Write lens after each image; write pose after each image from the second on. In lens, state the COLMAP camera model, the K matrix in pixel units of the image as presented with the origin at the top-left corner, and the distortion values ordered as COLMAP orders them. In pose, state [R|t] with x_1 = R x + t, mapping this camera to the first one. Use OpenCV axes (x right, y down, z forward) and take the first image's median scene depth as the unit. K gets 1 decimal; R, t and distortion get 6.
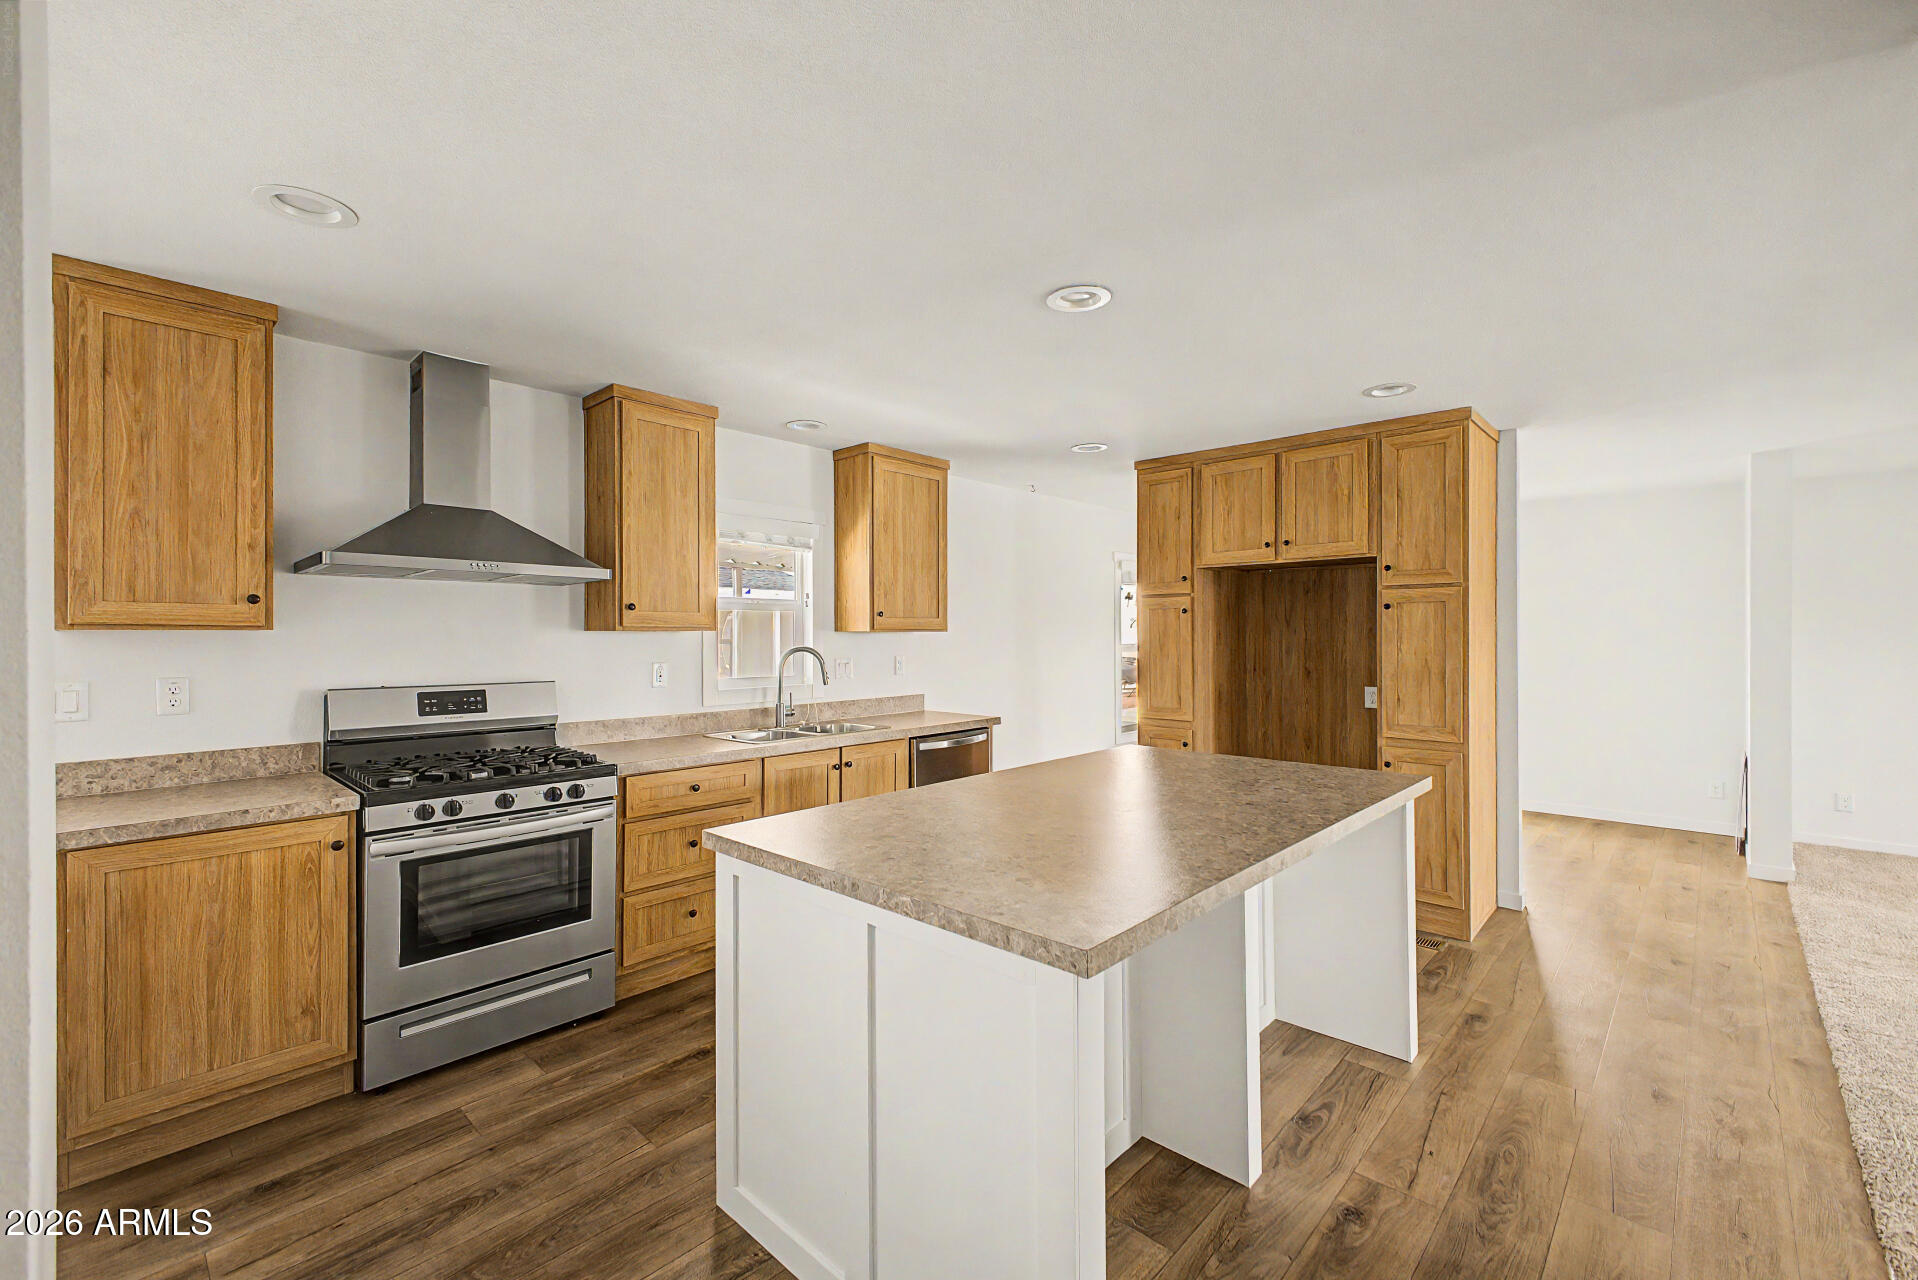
lens RADIAL K [[795.5, 0, 967.5], [0, 795.5, 636.5], [0, 0, 1]] dist [0.012377, -0.000355]
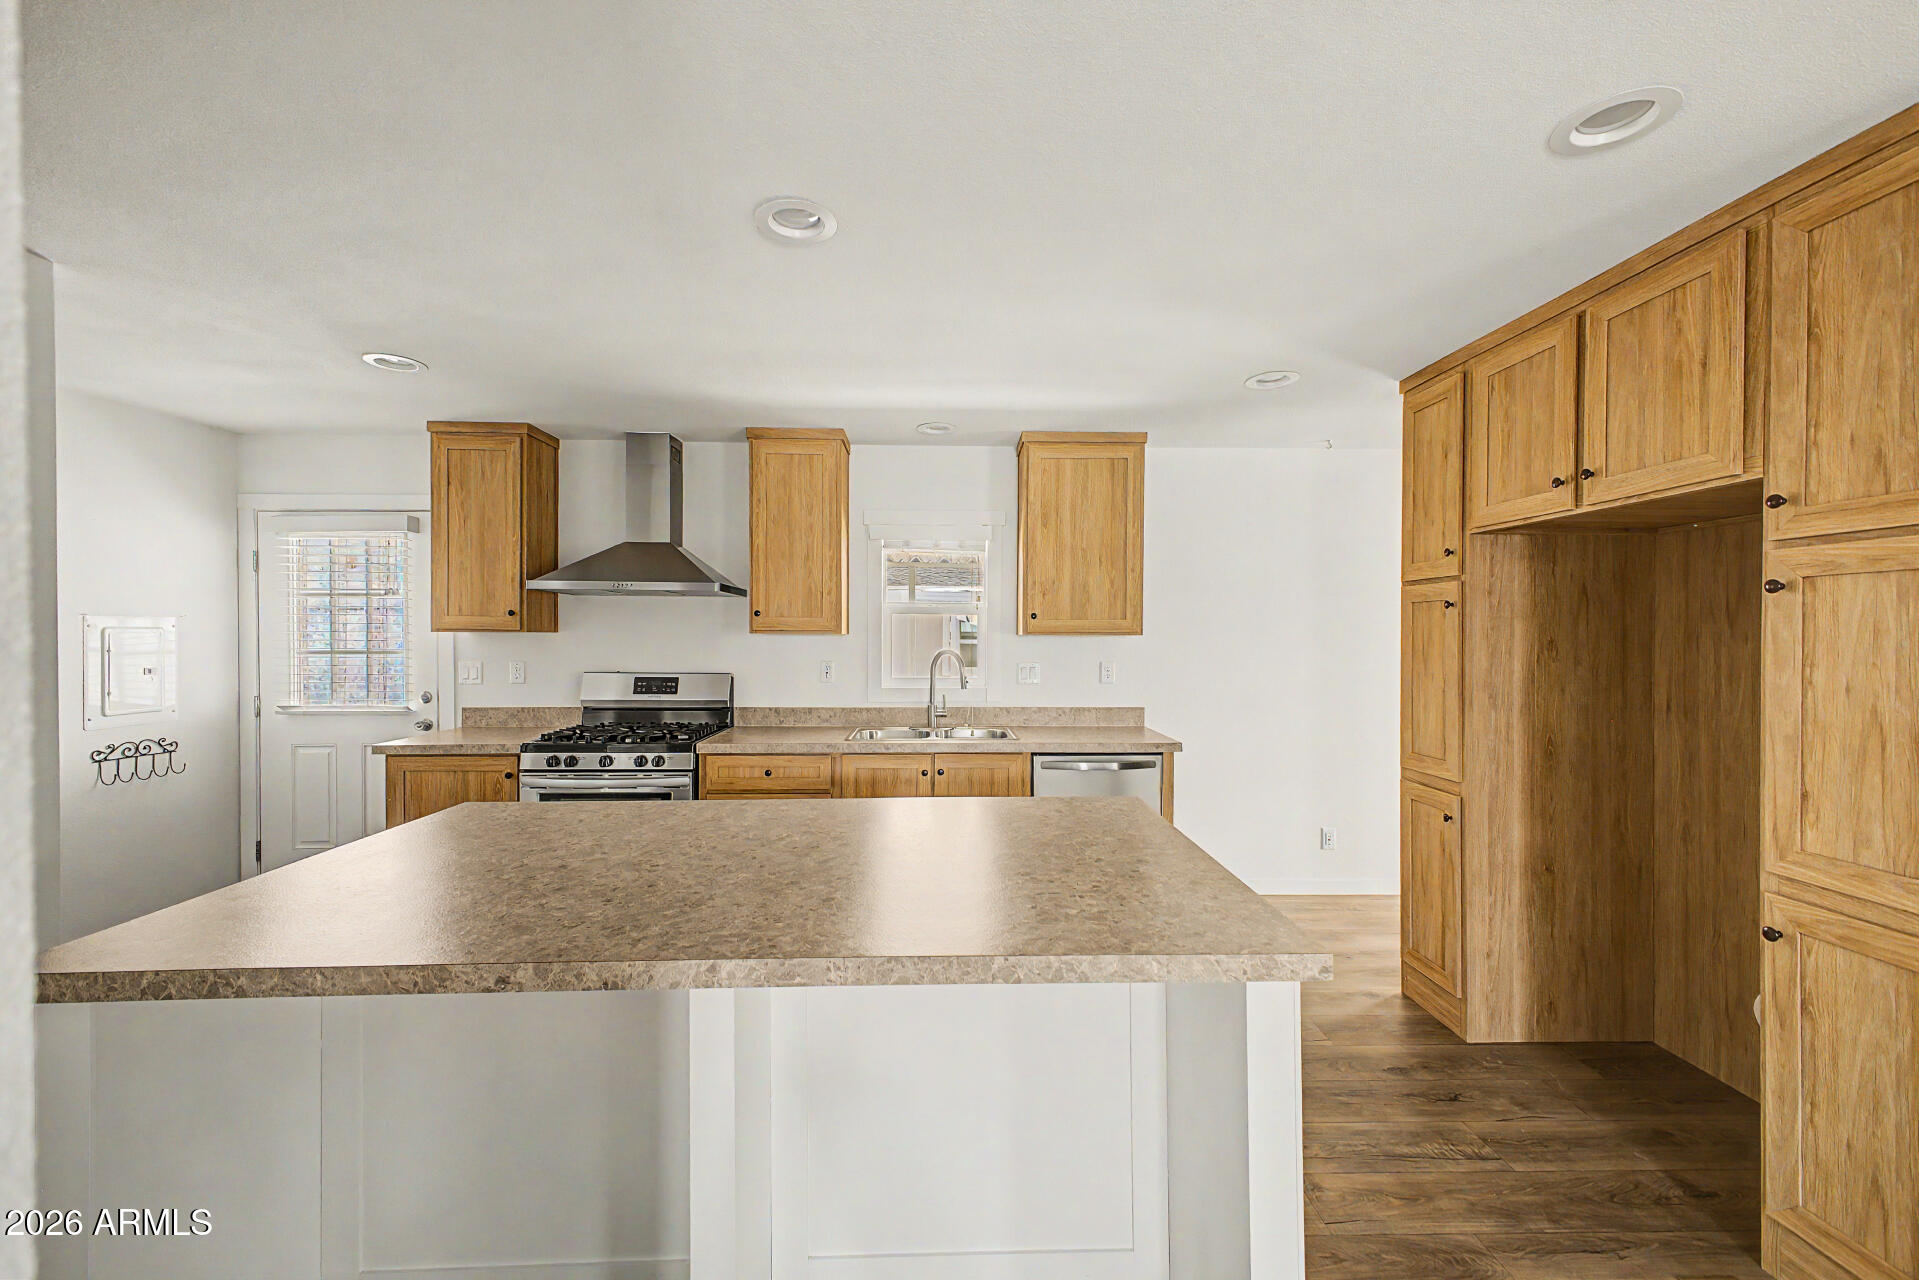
lens RADIAL K [[764.7, 0, 956.7], [0, 764.7, 631.9], [0, 0, 1]] dist [0.015439, -0.000413]
pose [[0.699056, 0.003085, -0.715060, 0.511964], [-0.005959, 0.999981, -0.001511, -0.008372], [0.715042, 0.005318, 0.699061, 0.353696]]
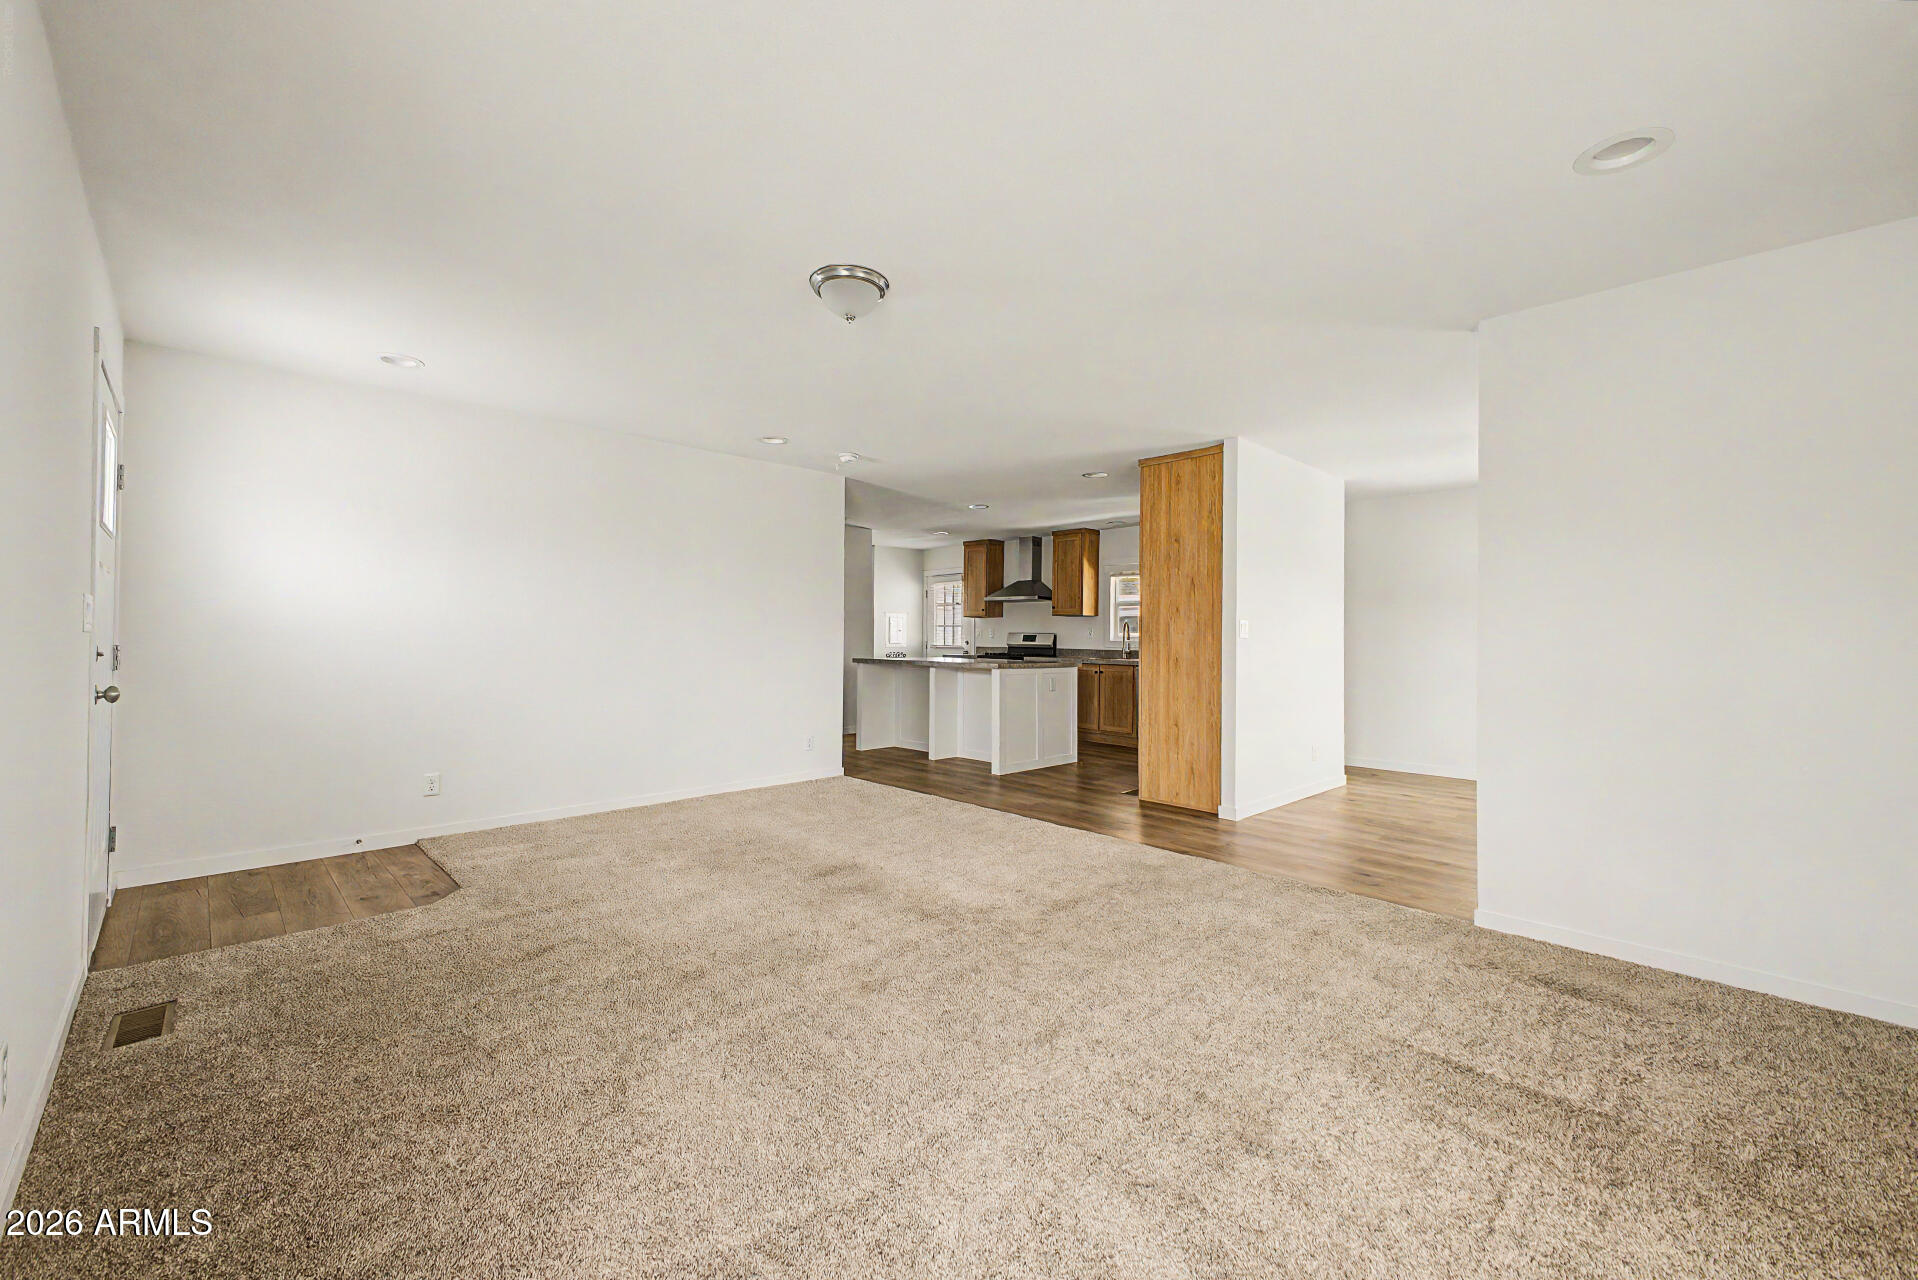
lens RADIAL K [[764.3, 0, 956.2], [0, 764.3, 631.9], [0, 0, 1]] dist [0.015439, -0.000413]
pose [[-0.055194, -0.006551, -0.998454, 2.019670], [-0.009241, 0.999939, -0.006049, 0.061099], [0.998433, 0.008893, -0.055251, 0.680656]]
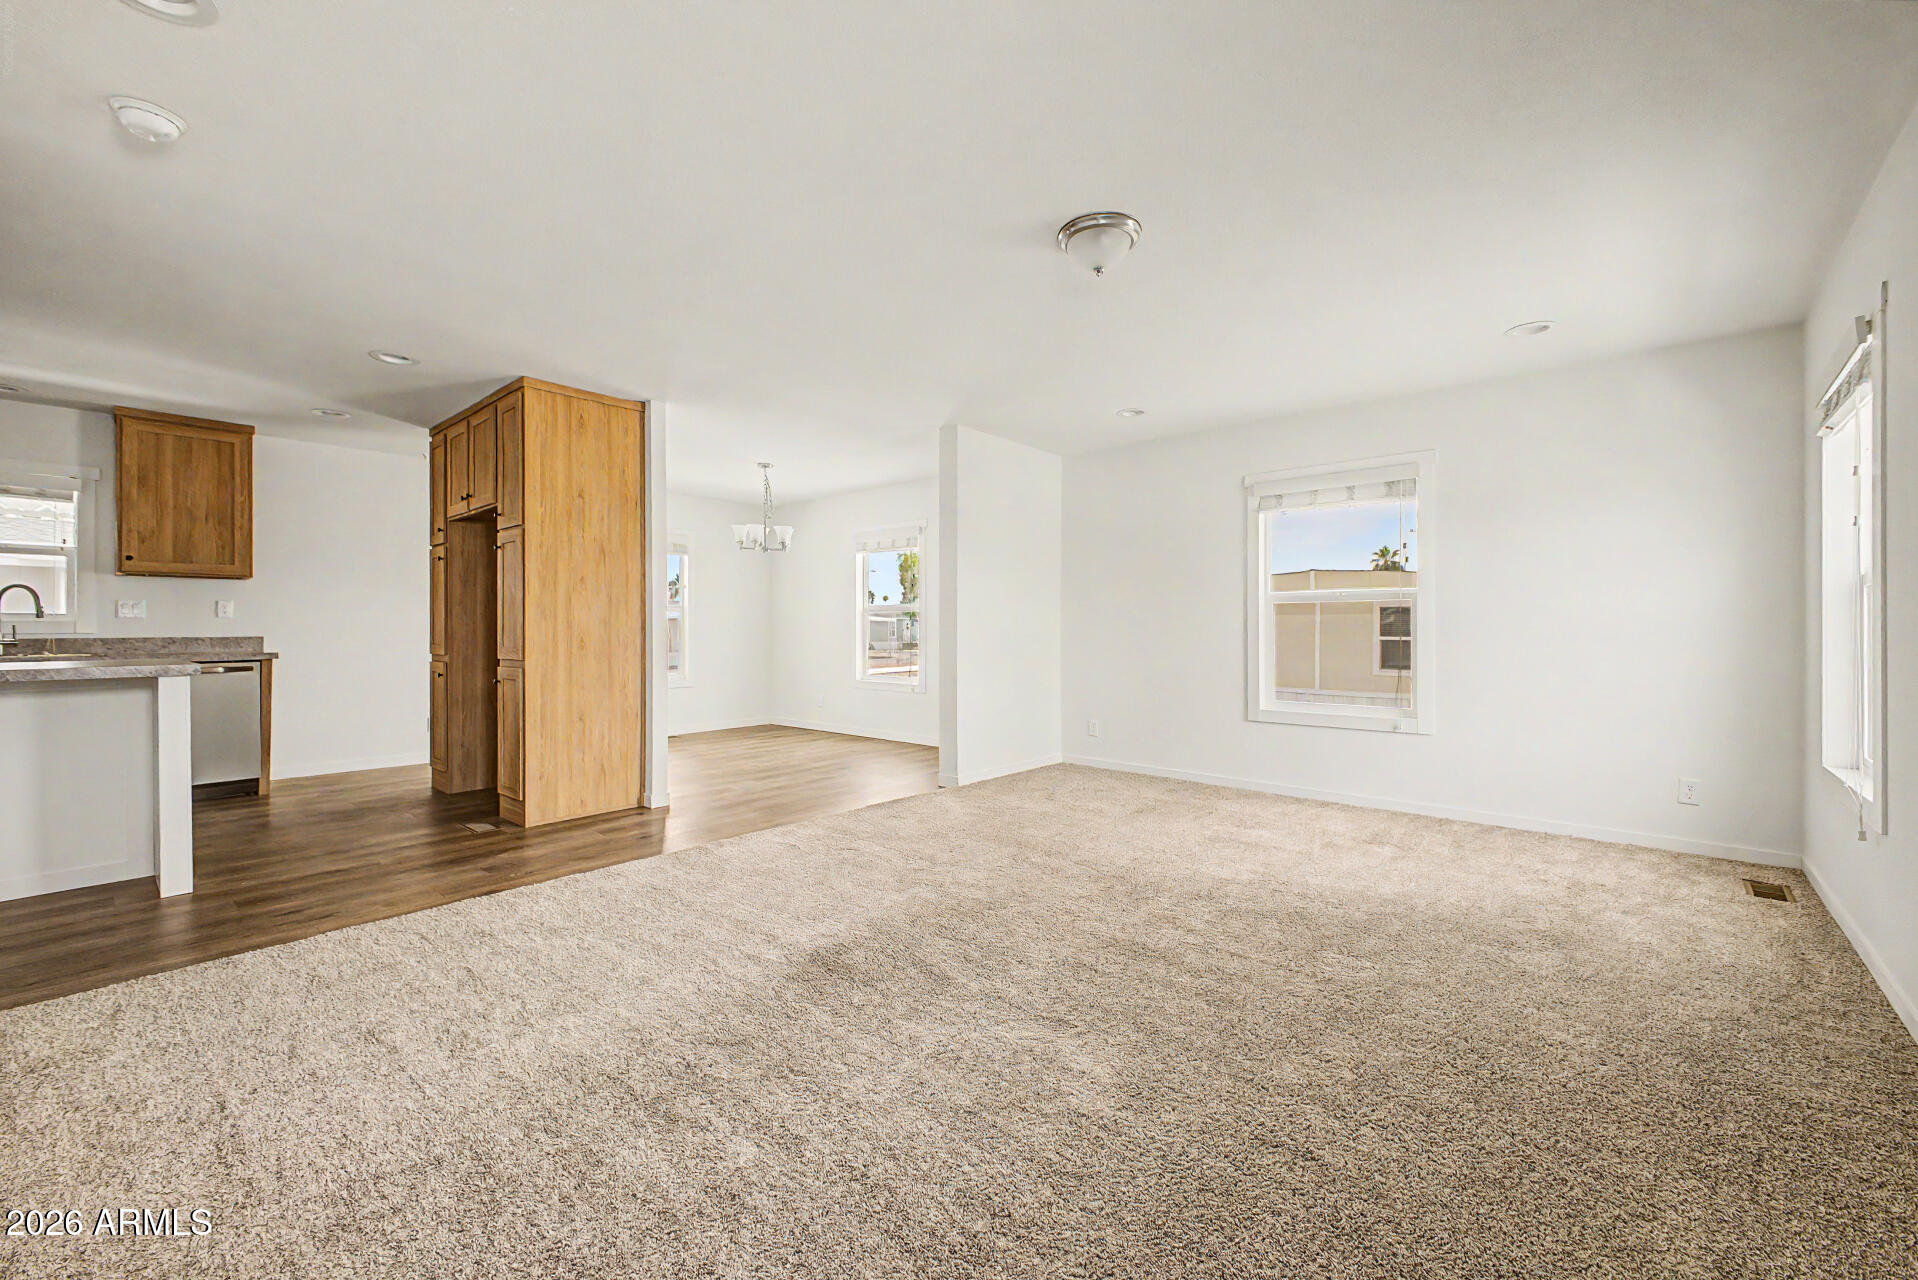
lens RADIAL K [[764.3, 0, 956.2], [0, 764.3, 631.9], [0, 0, 1]] dist [0.015439, -0.000413]
pose [[0.999989, 0.000989, 0.004570, 1.188712], [-0.001008, 0.999991, 0.004052, 0.080886], [-0.004566, -0.004057, 0.999981, -0.130686]]
